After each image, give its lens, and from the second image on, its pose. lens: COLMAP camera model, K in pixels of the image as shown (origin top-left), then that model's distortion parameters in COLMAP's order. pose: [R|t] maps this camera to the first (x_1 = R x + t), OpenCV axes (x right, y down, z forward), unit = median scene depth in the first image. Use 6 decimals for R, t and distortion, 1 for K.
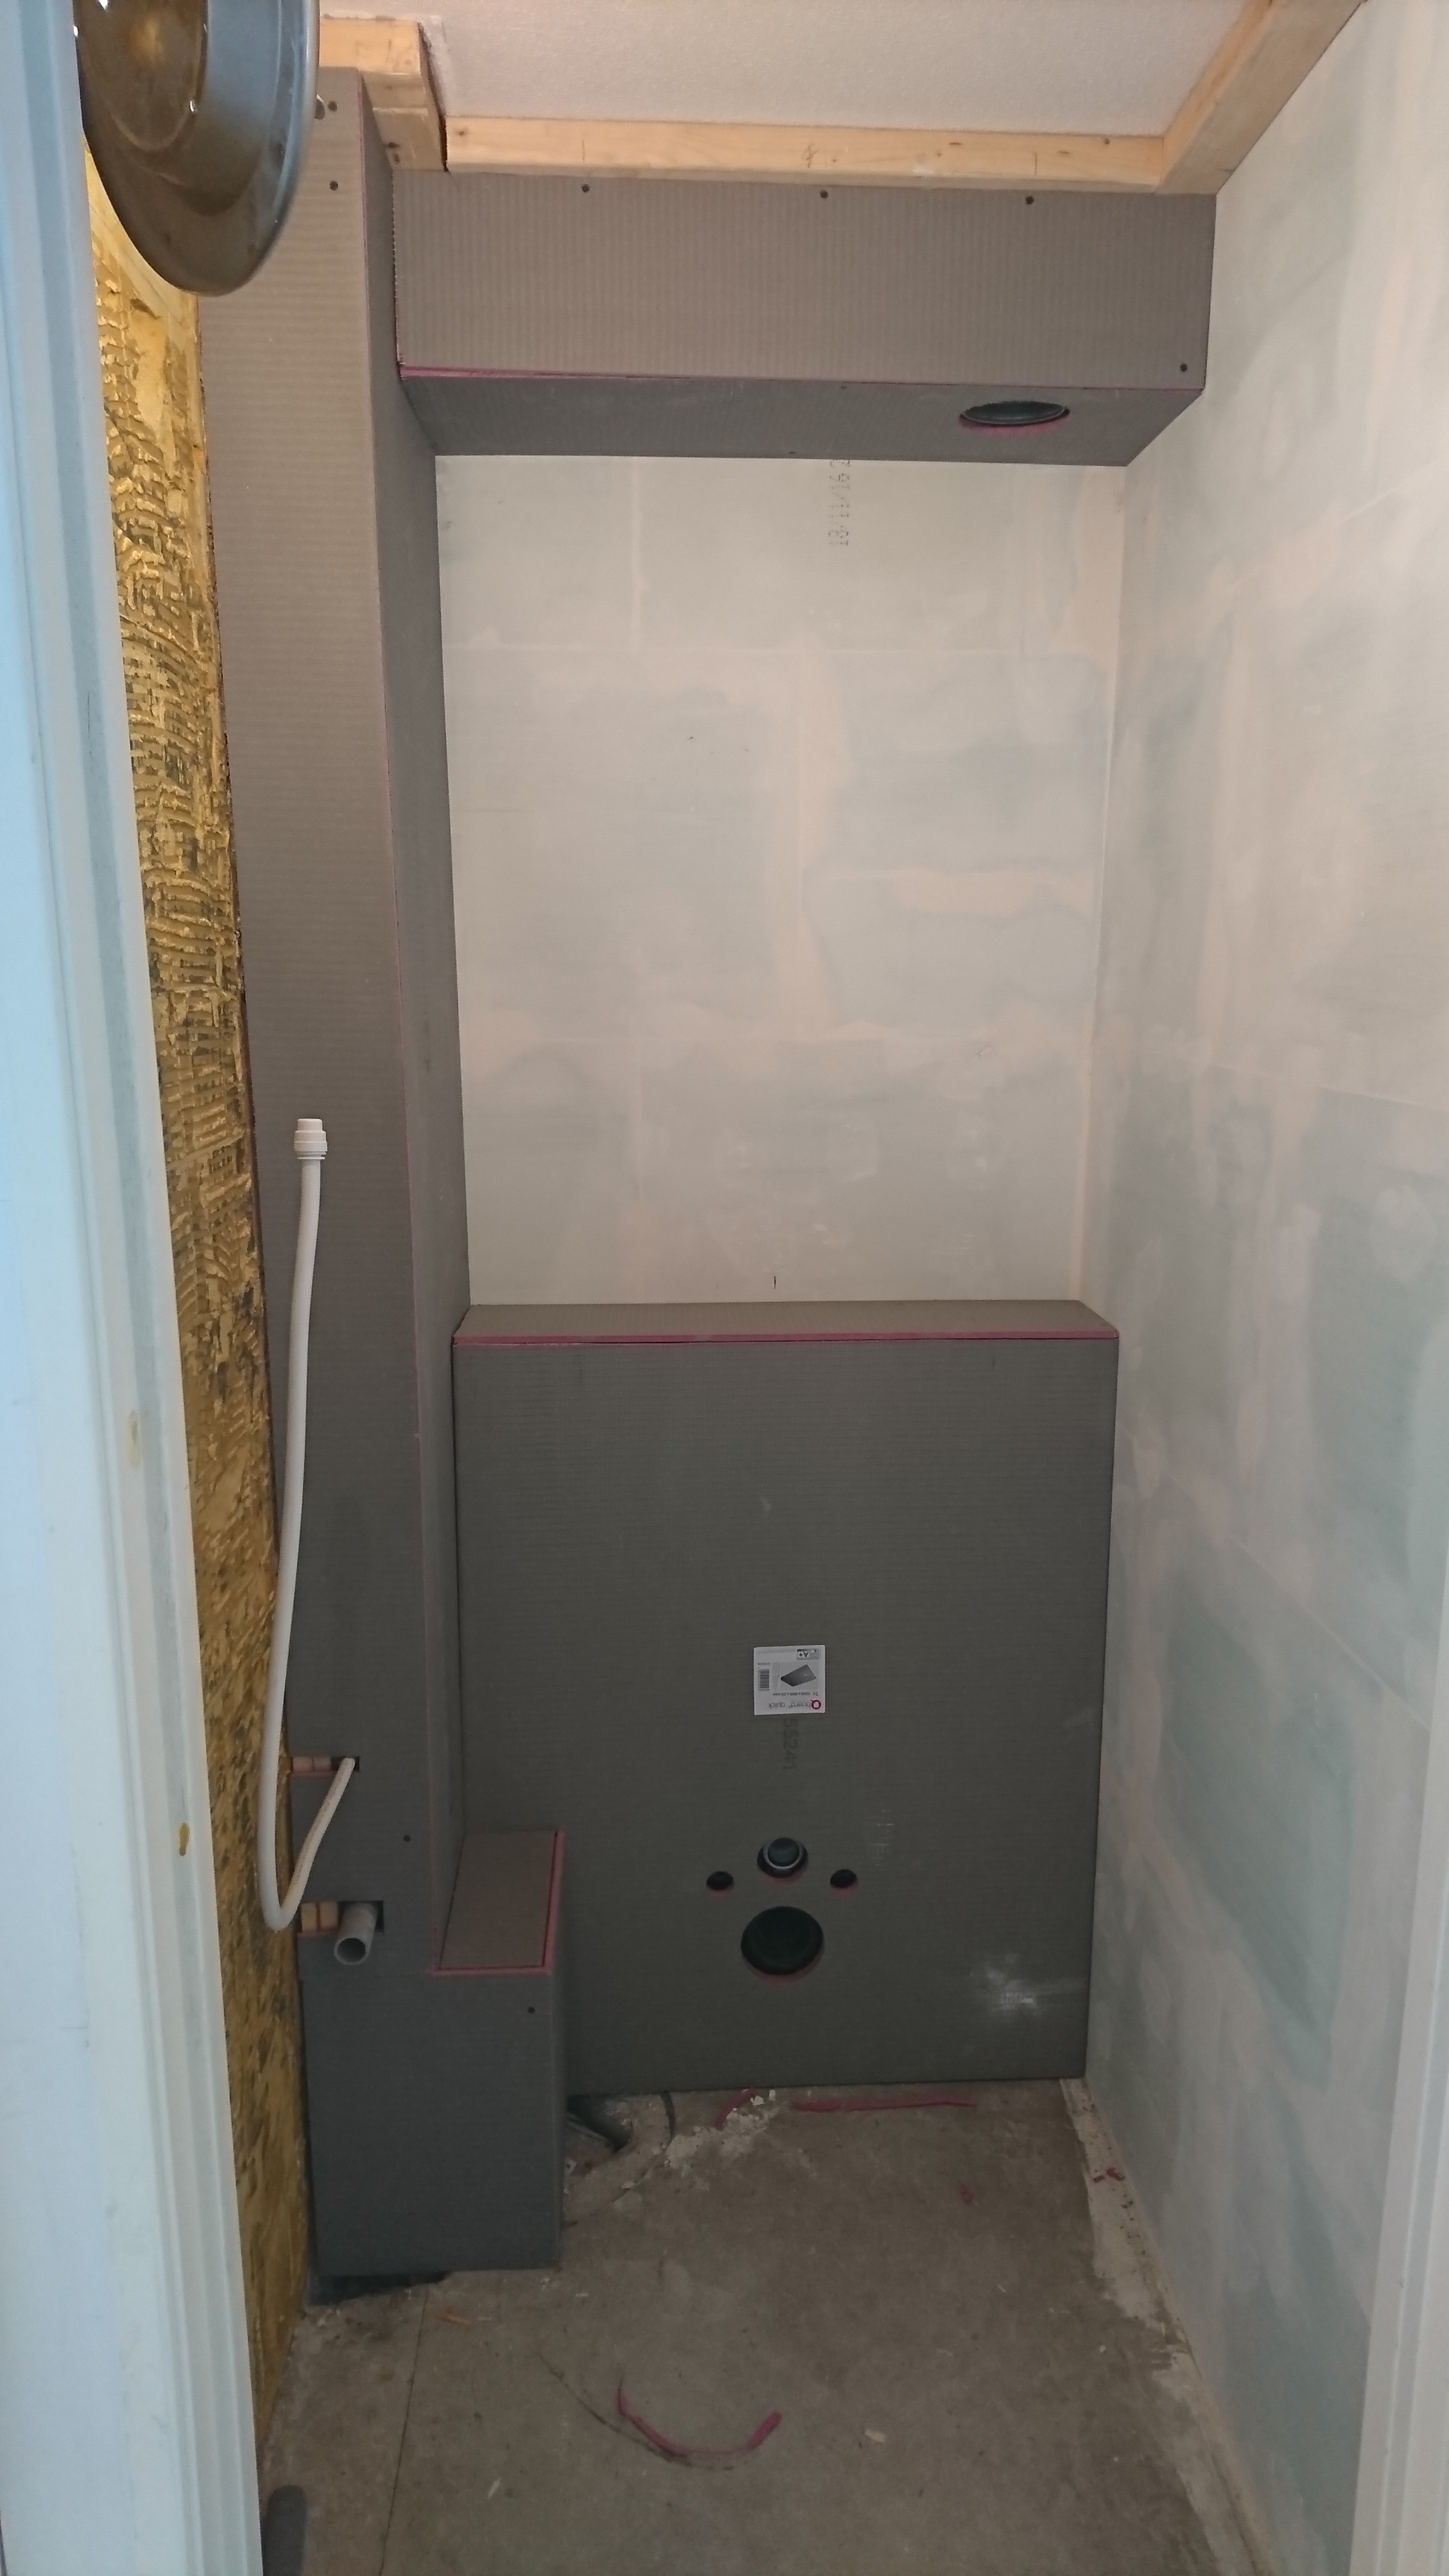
lens RADIAL K [[1546.5, 0, 720.6], [0, 1546.5, 1305.4], [0, 0, 1]] dist [0.019249, -0.039089]
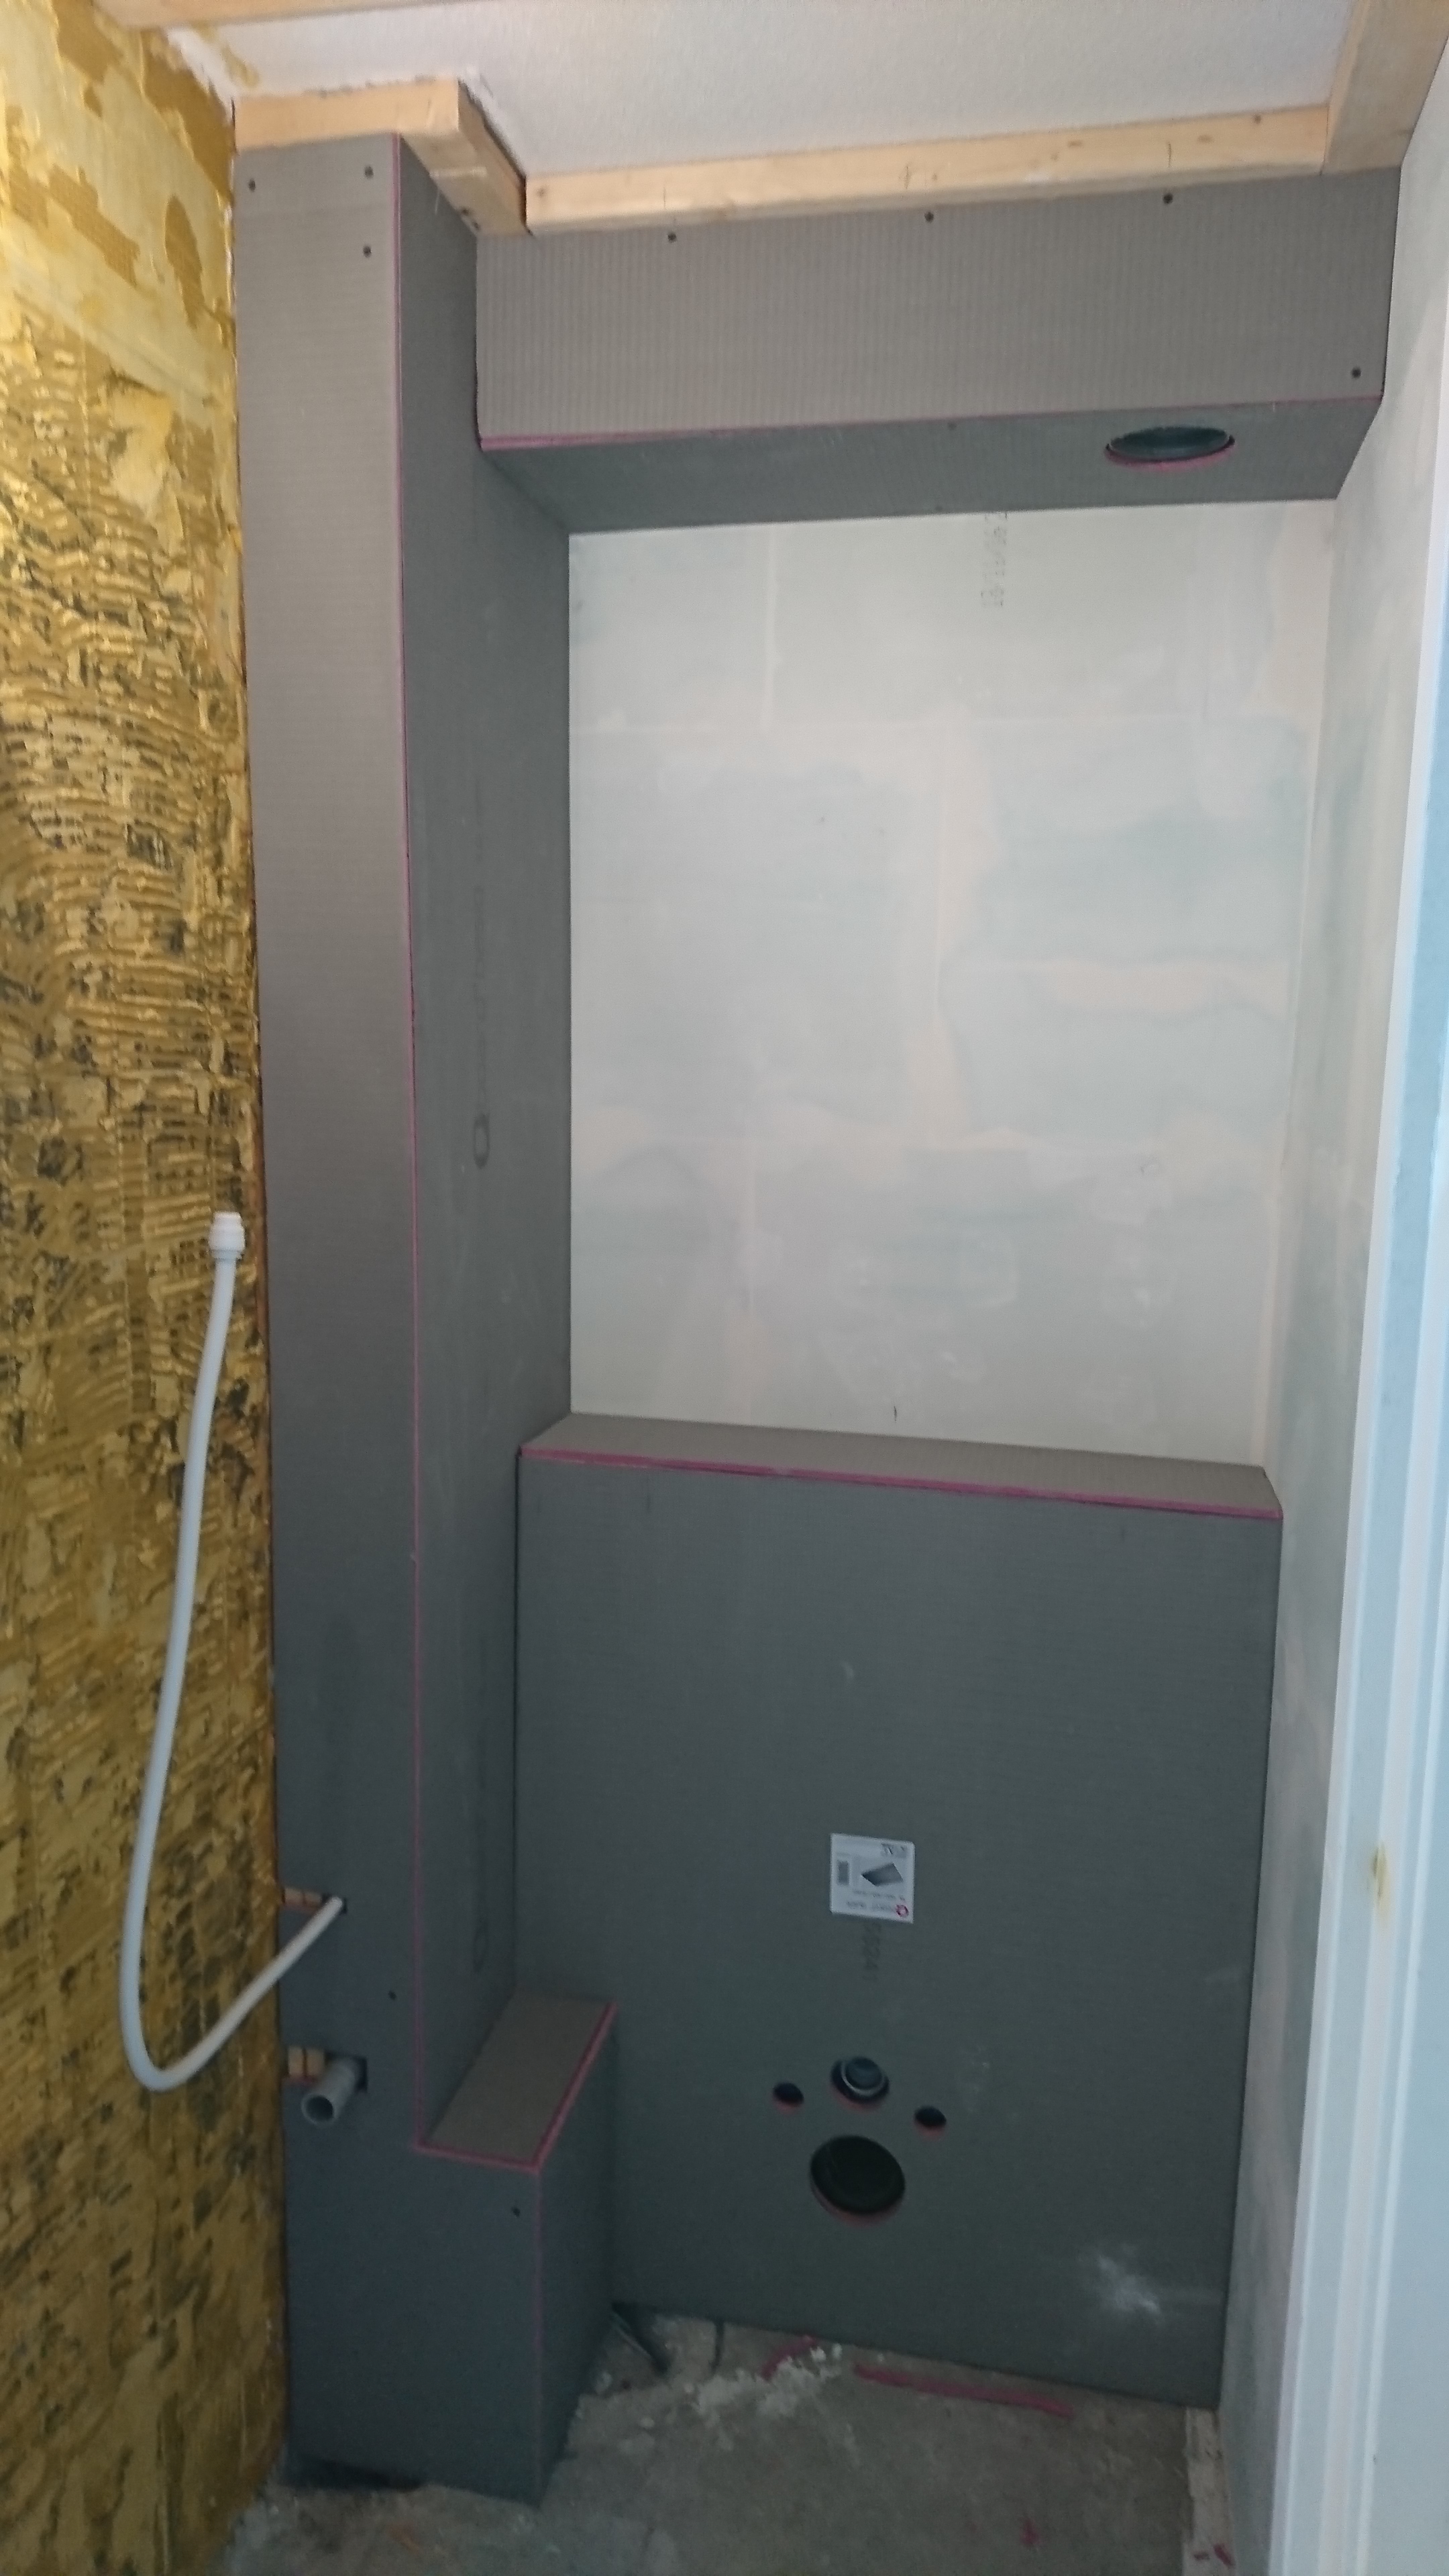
lens RADIAL K [[1546.5, 0, 701.2], [0, 1546.5, 1300.7], [0, 0, 1]] dist [0.019249, -0.039089]
pose [[0.966200, 0.059697, -0.250787, 0.174599], [-0.075778, 0.995609, -0.054953, -0.027914], [0.246406, 0.072099, 0.966481, 0.125073]]
